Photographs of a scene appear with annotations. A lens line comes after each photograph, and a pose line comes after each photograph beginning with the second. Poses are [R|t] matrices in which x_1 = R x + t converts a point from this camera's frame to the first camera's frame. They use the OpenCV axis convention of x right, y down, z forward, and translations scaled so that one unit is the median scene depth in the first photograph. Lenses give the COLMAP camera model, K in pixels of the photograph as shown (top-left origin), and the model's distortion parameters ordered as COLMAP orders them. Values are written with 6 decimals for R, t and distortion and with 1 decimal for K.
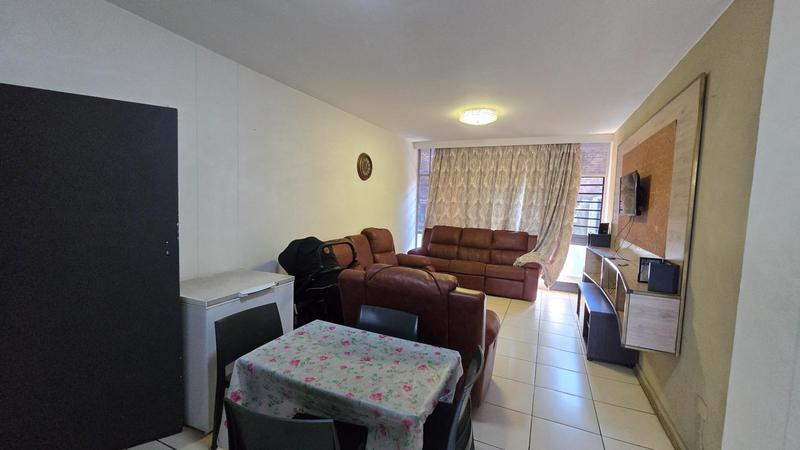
lens RADIAL K [[331.6, 0, 400.9], [0, 331.6, 226.1], [0, 0, 1]] dist [-0.008169, 0.001540]
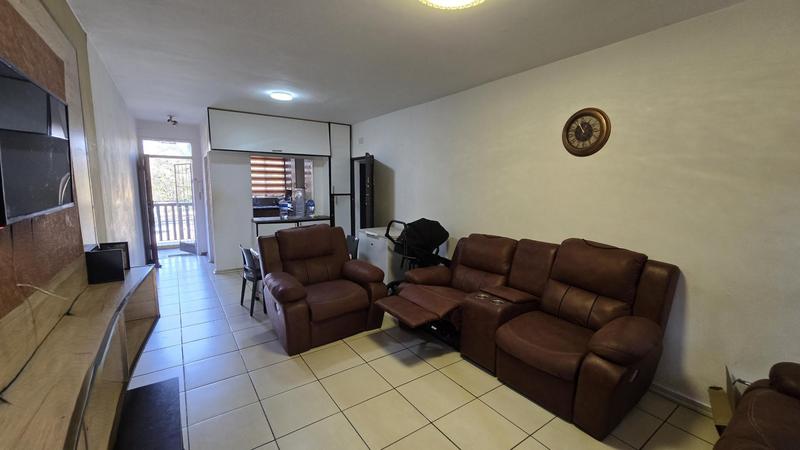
lens RADIAL K [[331.6, 0, 405.0], [0, 331.6, 224.9], [0, 0, 1]] dist [-0.008169, 0.001540]
pose [[-0.506496, 0.070319, -0.859370, 0.486723], [-0.090960, 0.986750, 0.134352, -0.060193], [0.857431, 0.146218, -0.493389, 0.907928]]
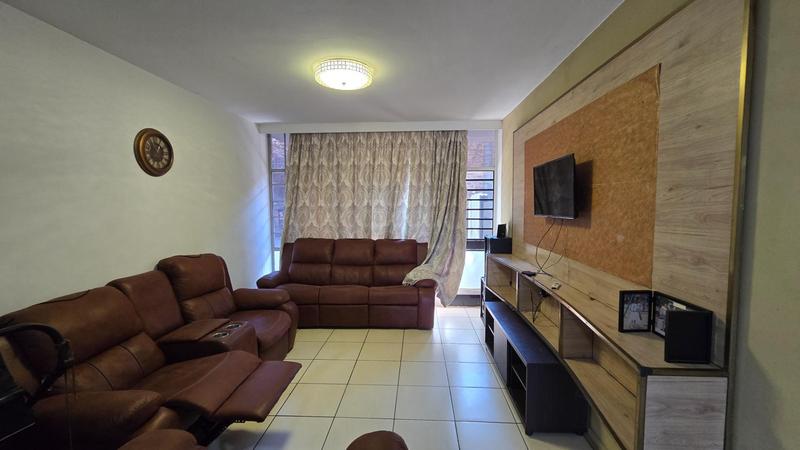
lens RADIAL K [[331.6, 0, 404.5], [0, 331.6, 226.7], [0, 0, 1]] dist [-0.008169, 0.001540]
pose [[0.929175, -0.063646, 0.364120, 0.067574], [0.063931, 0.997891, 0.011285, -0.025239], [-0.364070, 0.012793, 0.931284, 0.269224]]
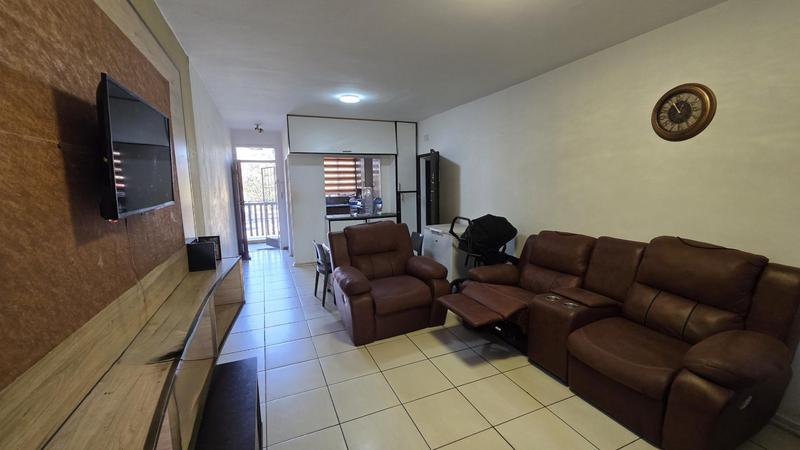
lens RADIAL K [[331.6, 0, 405.0], [0, 331.6, 225.7], [0, 0, 1]] dist [-0.008169, 0.001540]
pose [[-0.676224, 0.076988, -0.732662, 0.475405], [-0.060075, 0.985449, 0.158998, -0.057893], [0.734243, 0.151533, -0.661759, 0.916211]]
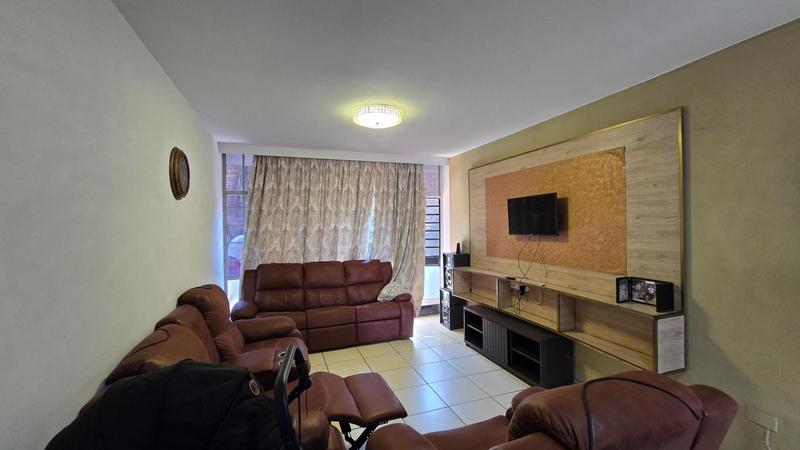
lens RADIAL K [[331.6, 0, 407.0], [0, 331.6, 226.3], [0, 0, 1]] dist [-0.008169, 0.001540]
pose [[0.703542, -0.047036, 0.709096, -0.199595], [0.090588, 0.995603, -0.023837, -0.044764], [-0.704857, 0.081006, 0.704709, 0.337414]]
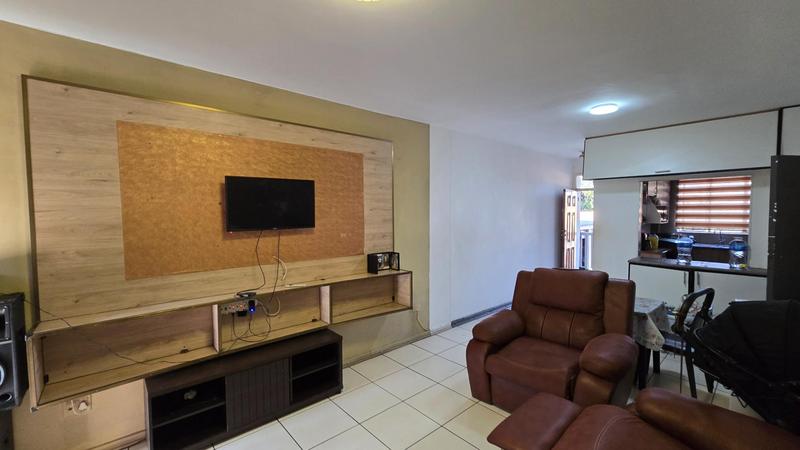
lens RADIAL K [[331.6, 0, 395.7], [0, 331.6, 226.3], [0, 0, 1]] dist [-0.008169, 0.001540]
pose [[-0.907458, -0.044358, 0.417794, 0.050328], [0.008036, 0.992396, 0.122820, -0.084860], [-0.420065, 0.114811, -0.900202, 0.992501]]
